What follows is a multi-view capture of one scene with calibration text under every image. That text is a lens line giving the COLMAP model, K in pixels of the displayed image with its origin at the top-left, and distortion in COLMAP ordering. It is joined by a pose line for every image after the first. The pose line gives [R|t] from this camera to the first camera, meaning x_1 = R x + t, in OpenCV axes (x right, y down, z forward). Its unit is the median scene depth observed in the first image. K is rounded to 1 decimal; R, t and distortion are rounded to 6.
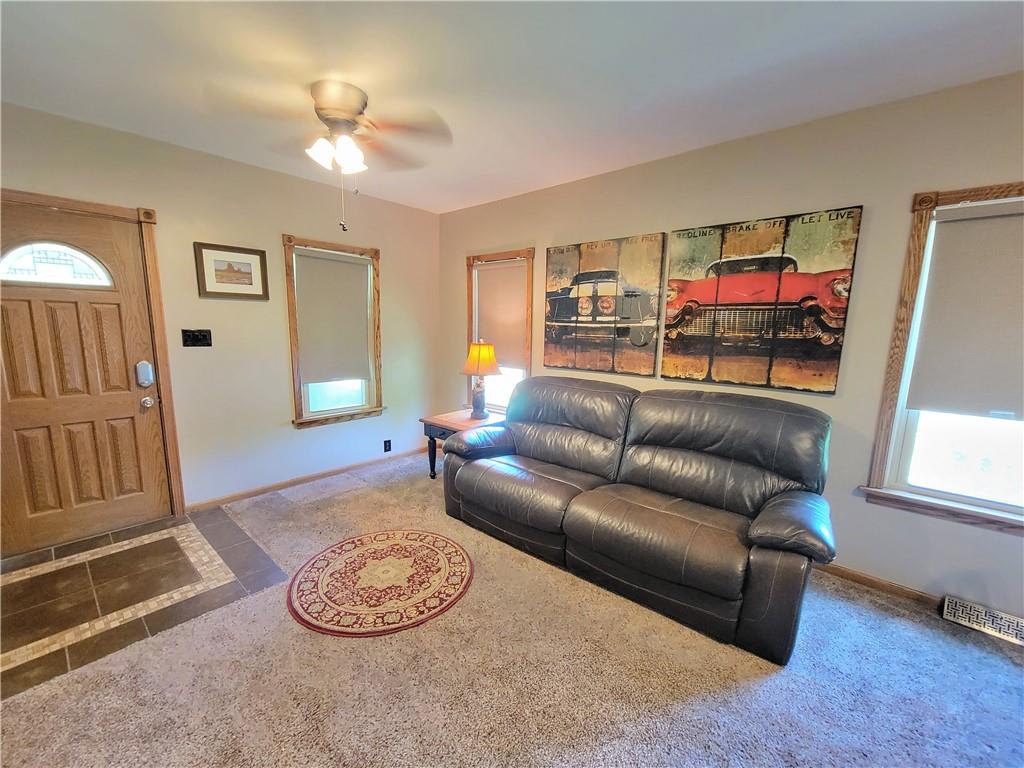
lens RADIAL K [[418.5, 0, 510.7], [0, 418.5, 392.0], [0, 0, 1]] dist [-0.001276, -0.000998]
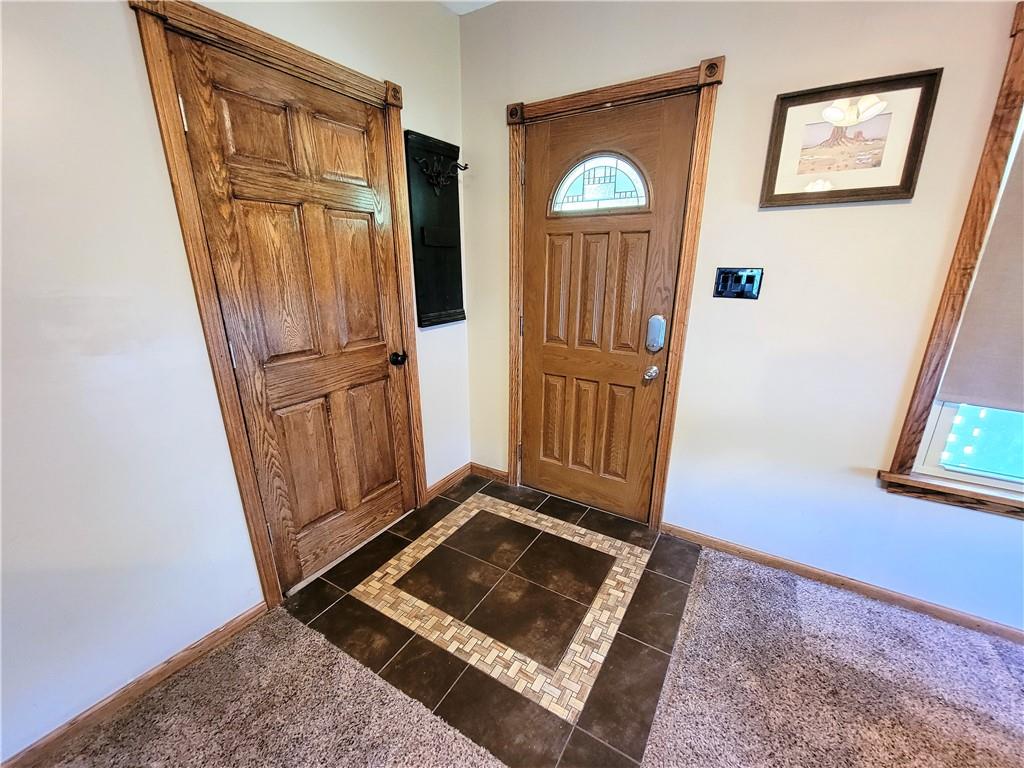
lens RADIAL K [[418.5, 0, 510.1], [0, 418.5, 394.6], [0, 0, 1]] dist [-0.001276, -0.000998]
pose [[0.163850, 0.274170, -0.947620, -0.215209], [-0.154839, 0.955843, 0.249777, -0.082230], [0.974258, 0.105803, 0.199067, 0.625612]]
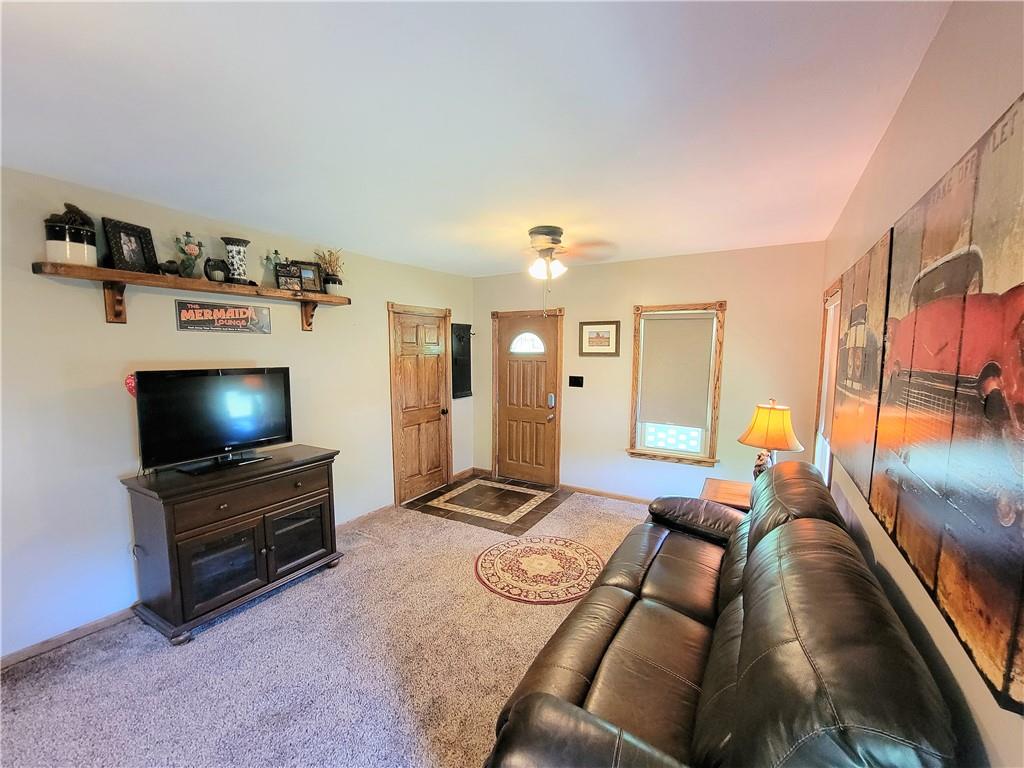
lens RADIAL K [[418.5, 0, 510.6], [0, 418.5, 391.5], [0, 0, 1]] dist [-0.001276, -0.000998]
pose [[0.188864, 0.077459, -0.978944, 0.802689], [-0.155592, 0.986652, 0.048051, -0.137737], [0.969599, 0.143241, 0.198395, 0.479417]]
